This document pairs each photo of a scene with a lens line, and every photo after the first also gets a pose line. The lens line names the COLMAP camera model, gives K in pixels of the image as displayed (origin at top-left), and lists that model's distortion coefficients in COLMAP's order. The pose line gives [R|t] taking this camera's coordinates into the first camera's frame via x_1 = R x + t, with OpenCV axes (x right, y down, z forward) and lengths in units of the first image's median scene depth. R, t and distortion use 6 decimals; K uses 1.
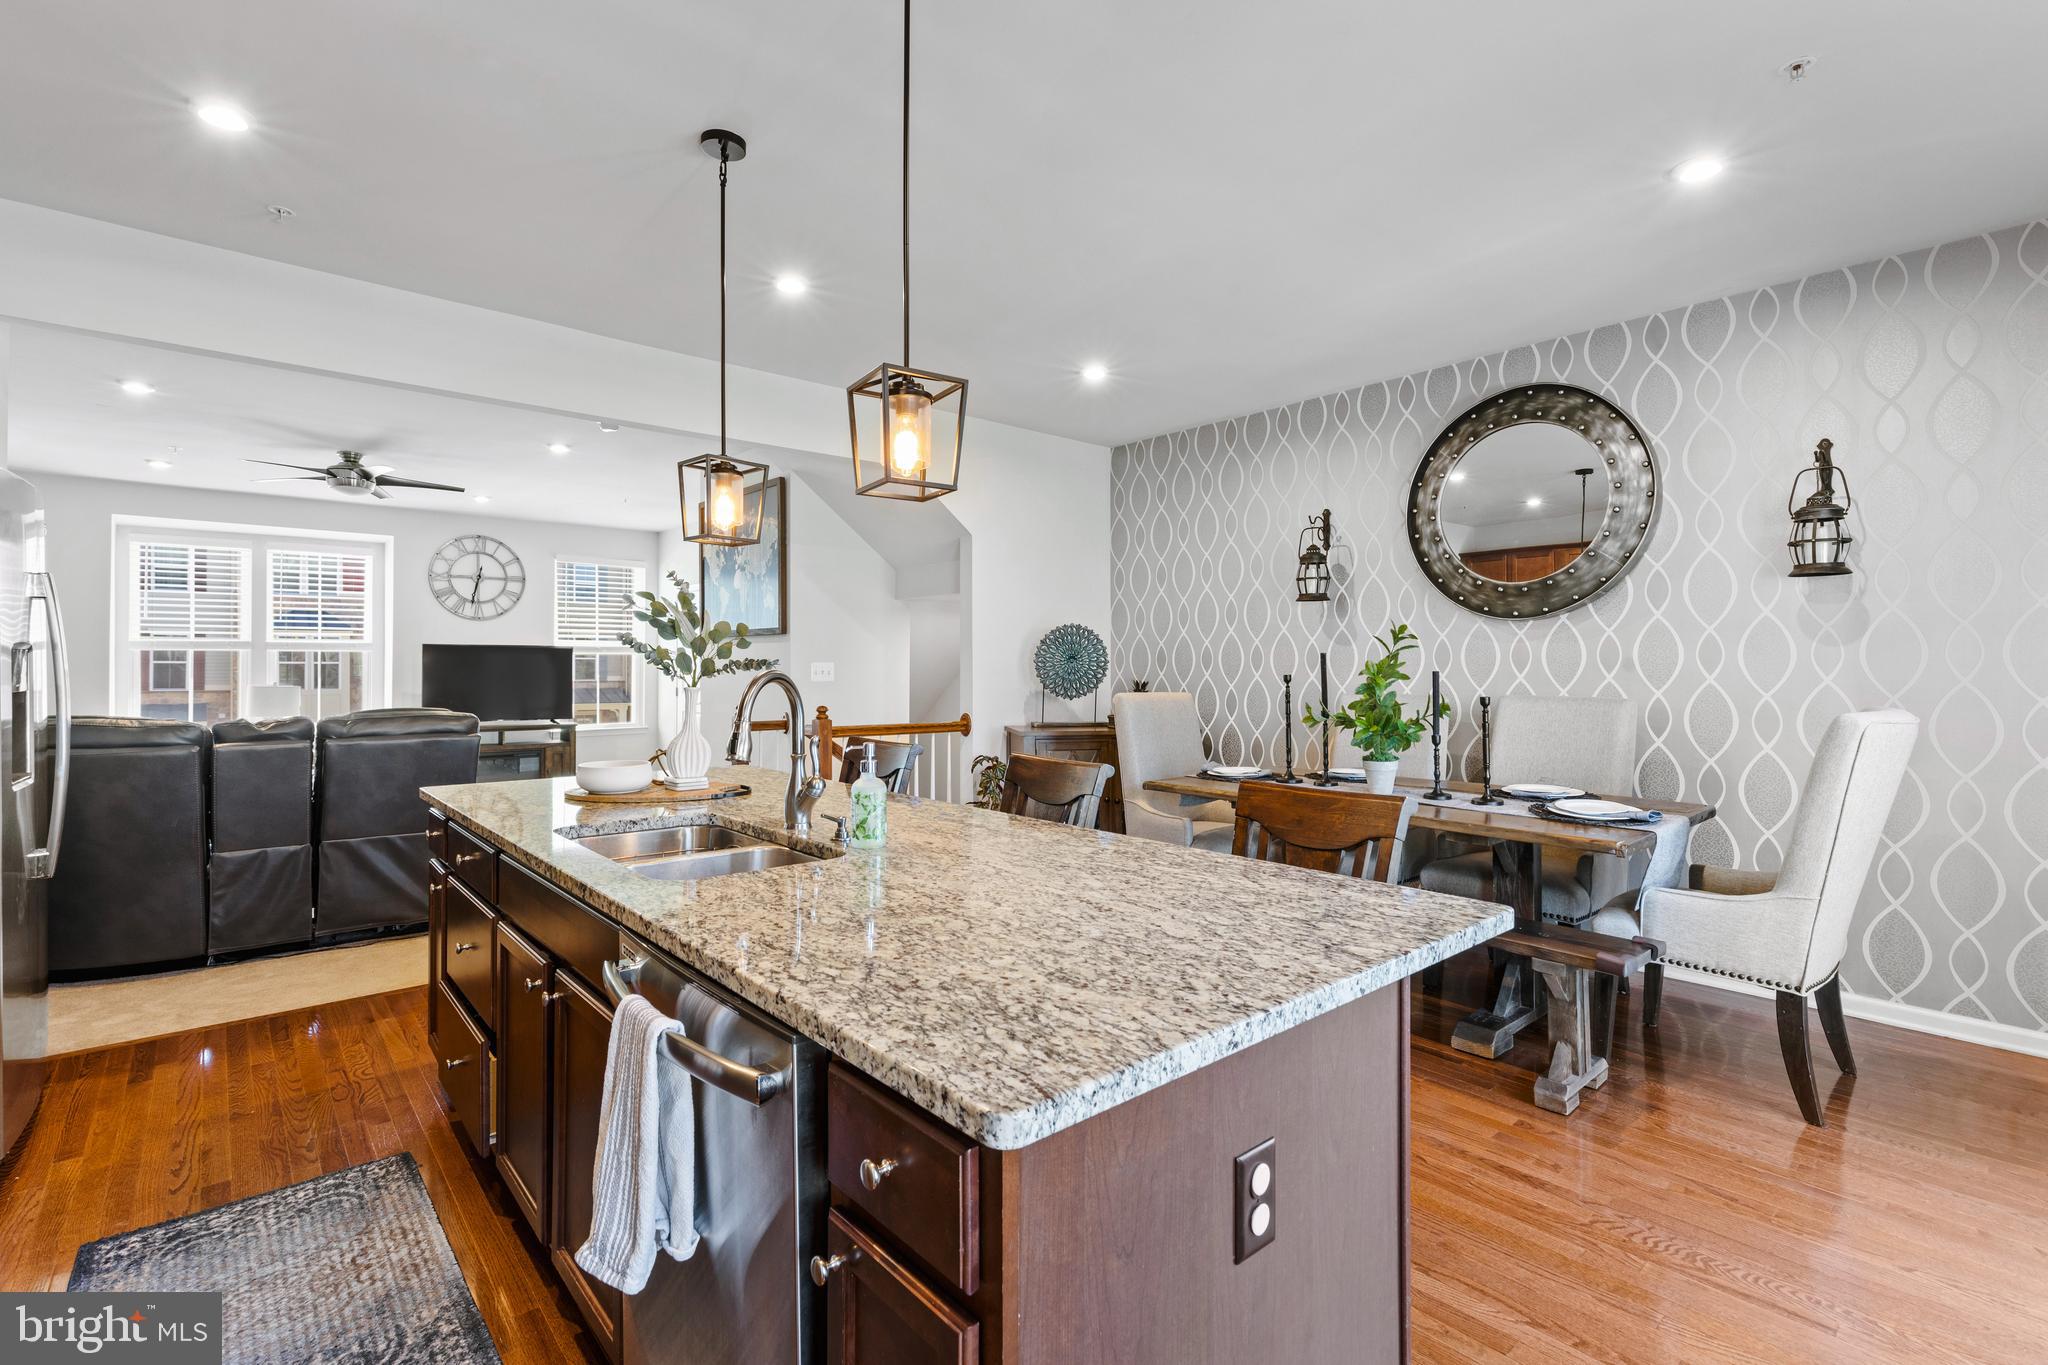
lens RADIAL K [[916.4, 0, 1026.4], [0, 916.4, 671.2], [0, 0, 1]] dist [0.004617, -0.000317]
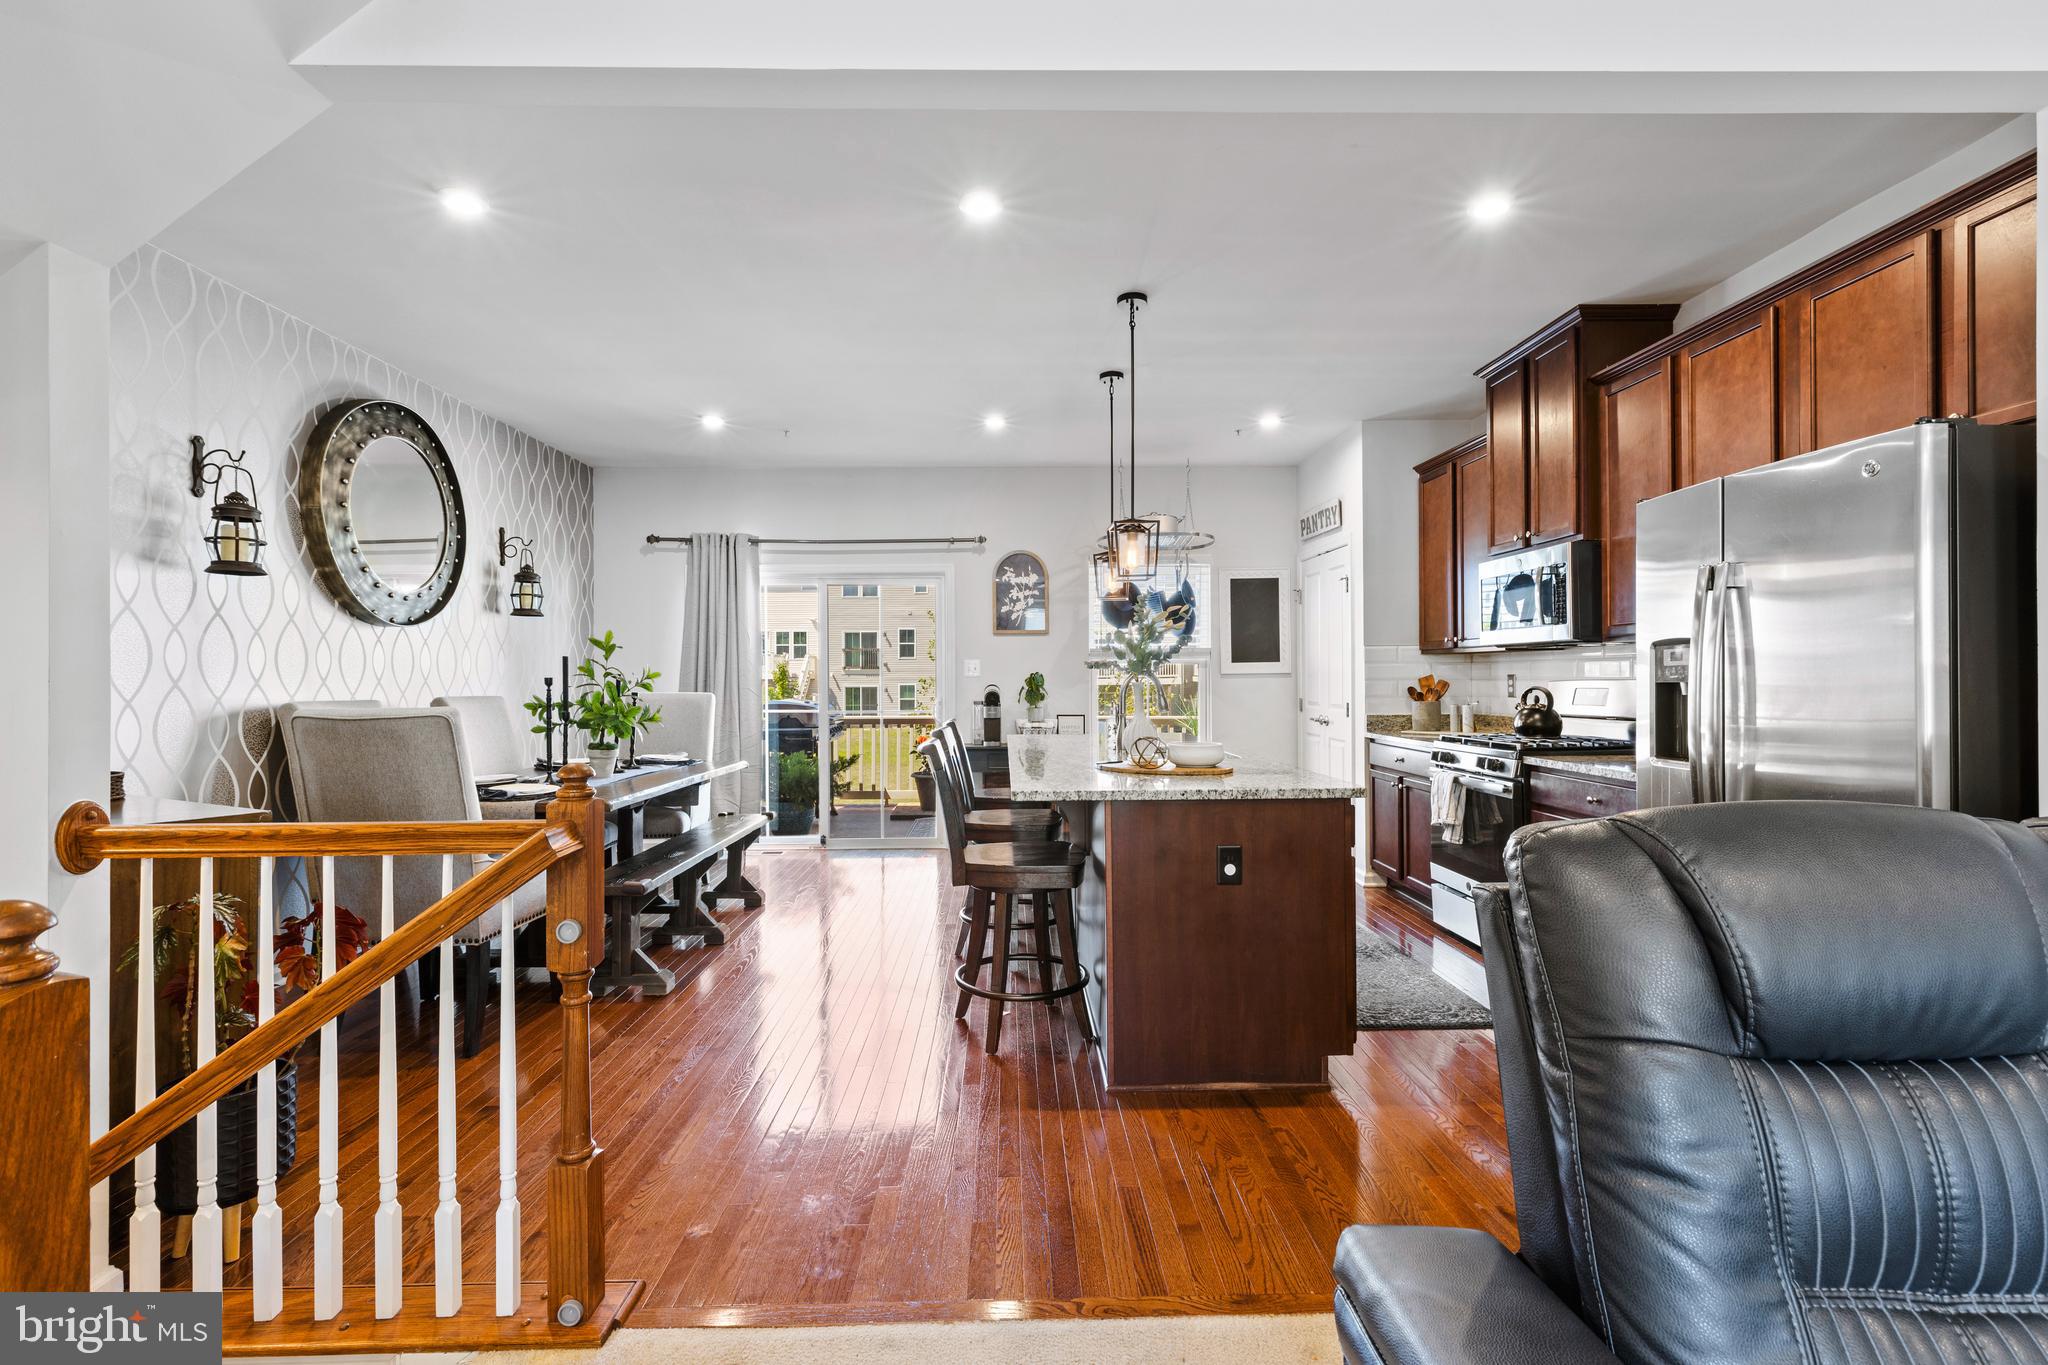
lens RADIAL K [[939.5, 0, 1023.8], [0, 939.5, 679.9], [0, 0, 1]] dist [0.006108, -0.000121]
pose [[-0.762943, 0.001682, 0.646463, -0.346185], [0.006810, 0.999962, 0.005435, 0.002129], [-0.646429, 0.008549, -0.762926, 0.671606]]
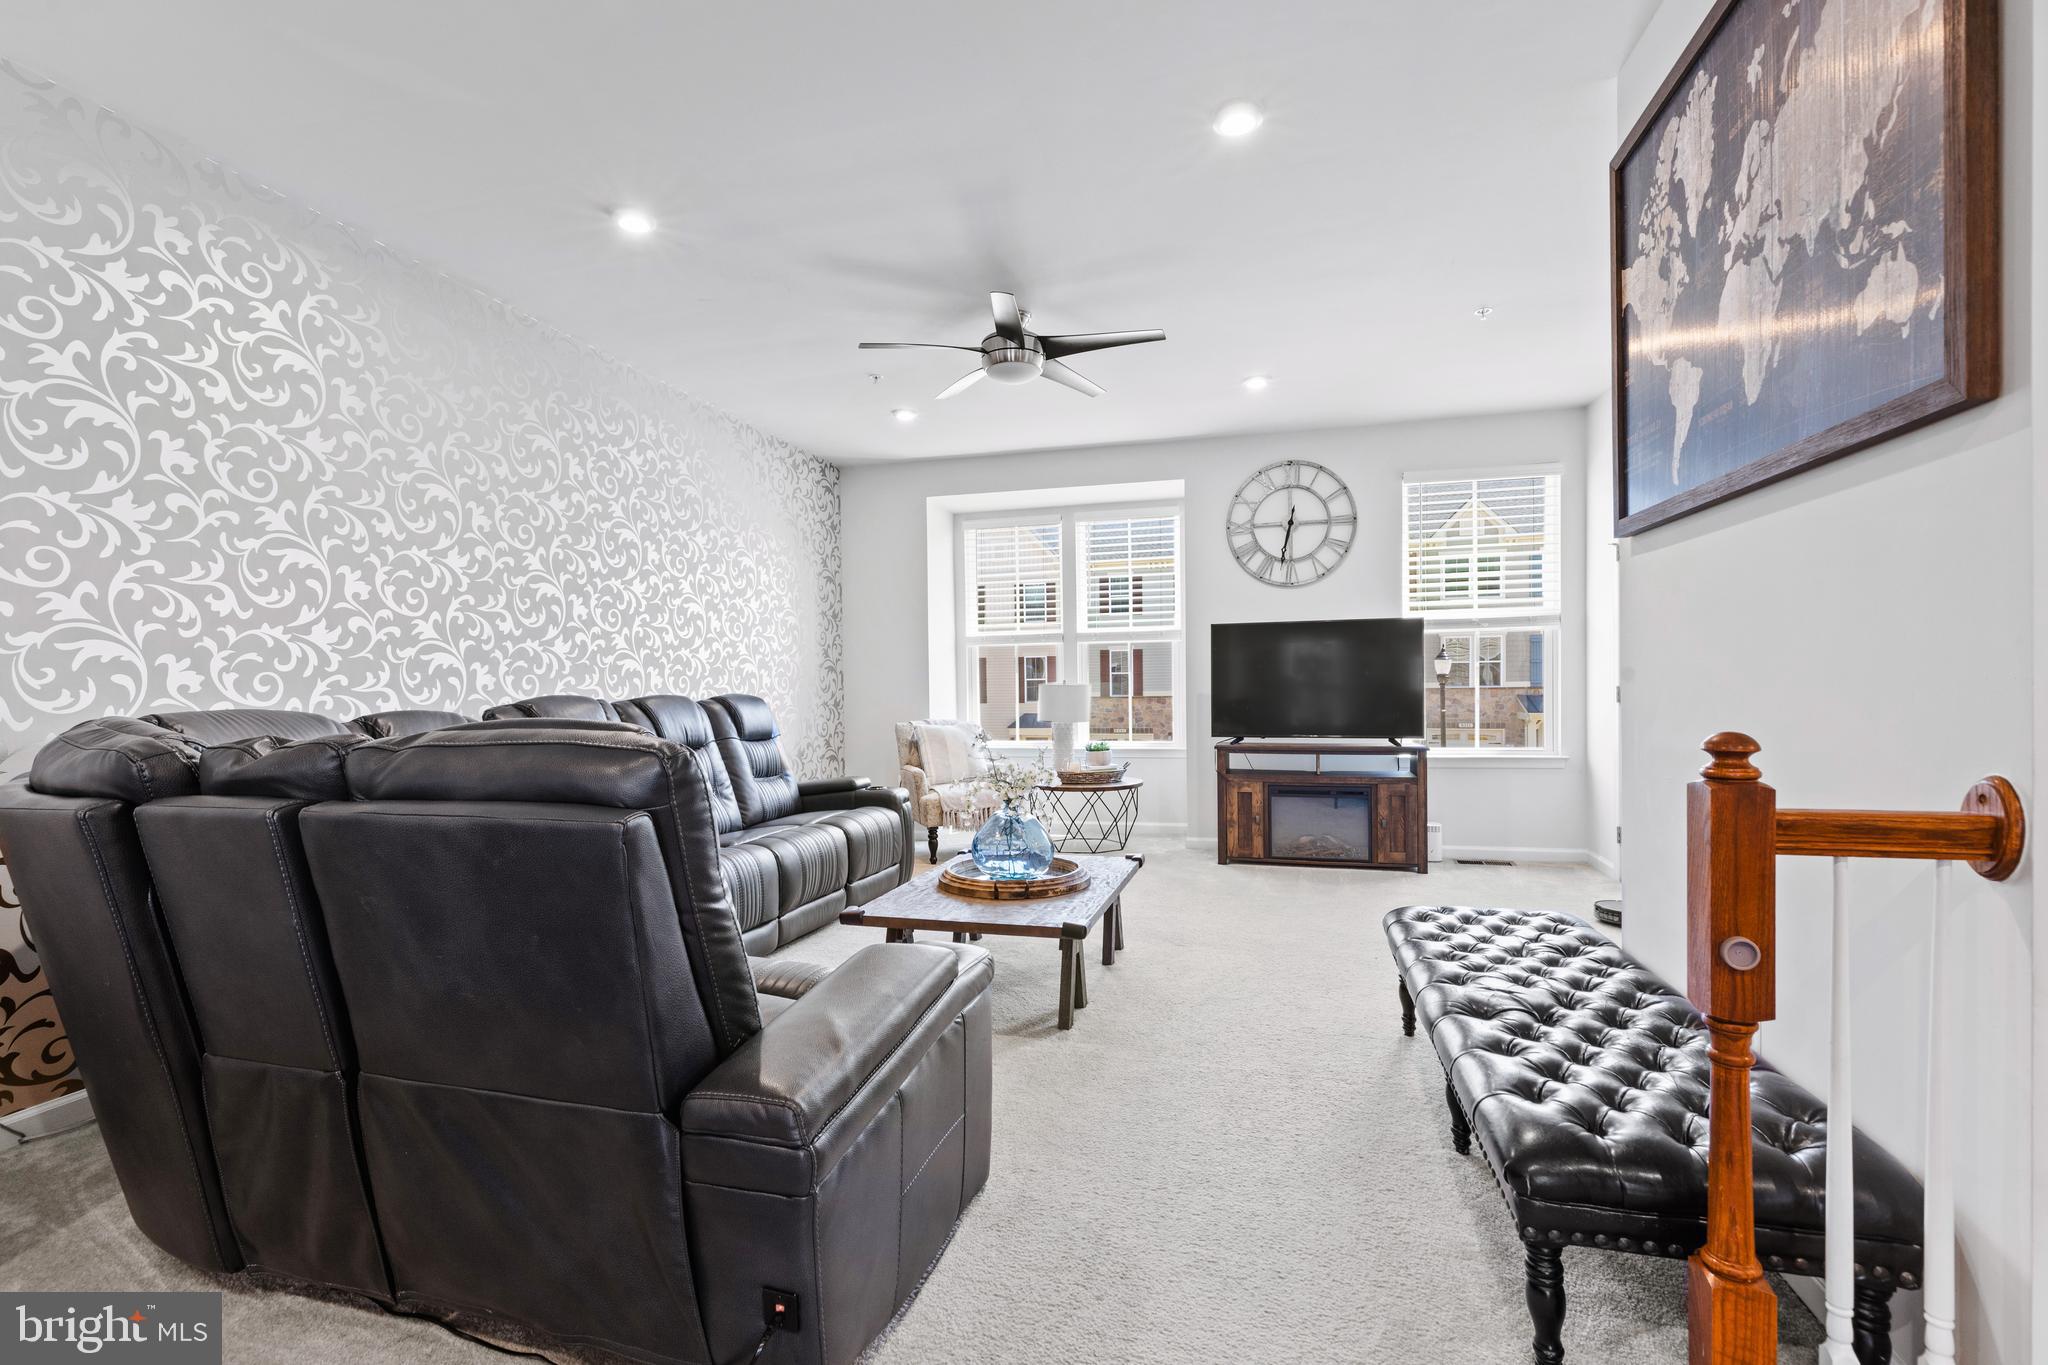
lens RADIAL K [[933.5, 0, 1020.6], [0, 933.5, 698.4], [0, 0, 1]] dist [0.003518, 0.000341]
pose [[0.554558, 0.006016, -0.832123, -0.144187], [0.011551, 0.999822, 0.014926, 0.014662], [0.832065, -0.017889, 0.554390, 0.481856]]
